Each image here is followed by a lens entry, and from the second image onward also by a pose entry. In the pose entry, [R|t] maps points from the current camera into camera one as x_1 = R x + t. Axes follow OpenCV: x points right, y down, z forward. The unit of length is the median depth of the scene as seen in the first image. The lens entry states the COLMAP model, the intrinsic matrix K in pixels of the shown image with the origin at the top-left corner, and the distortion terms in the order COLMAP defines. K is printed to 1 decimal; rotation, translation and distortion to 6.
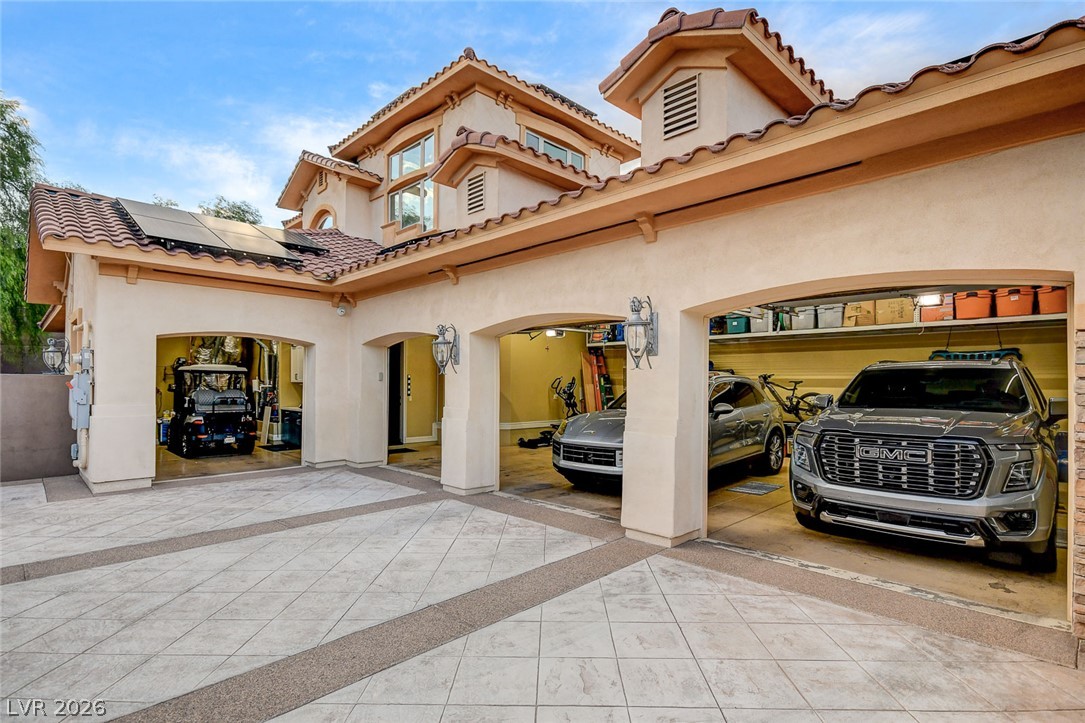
lens RADIAL K [[530.3, 0, 551.4], [0, 530.3, 378.7], [0, 0, 1]] dist [0.004582, -0.002051]
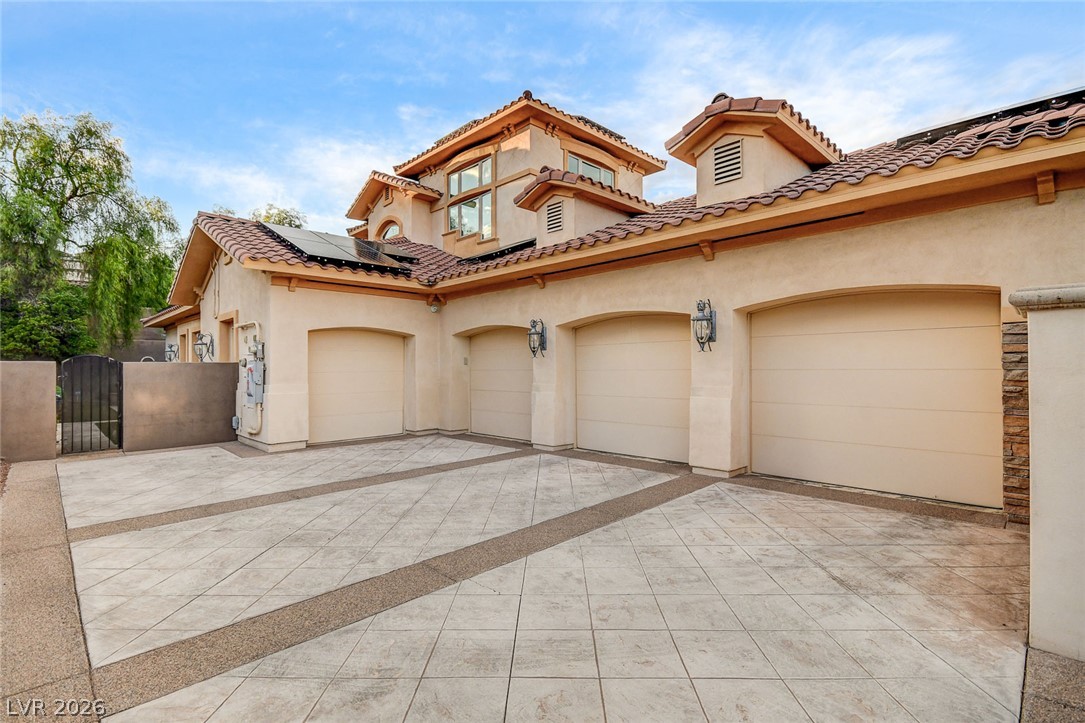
lens RADIAL K [[501.0, 0, 548.9], [0, 501.0, 362.4], [0, 0, 1]] dist [0.001007, -0.001300]
pose [[0.999894, -0.012981, -0.006634, -0.163054], [0.012966, 0.999914, -0.002204, 0.006001], [0.006662, 0.002118, 0.999976, -0.226946]]
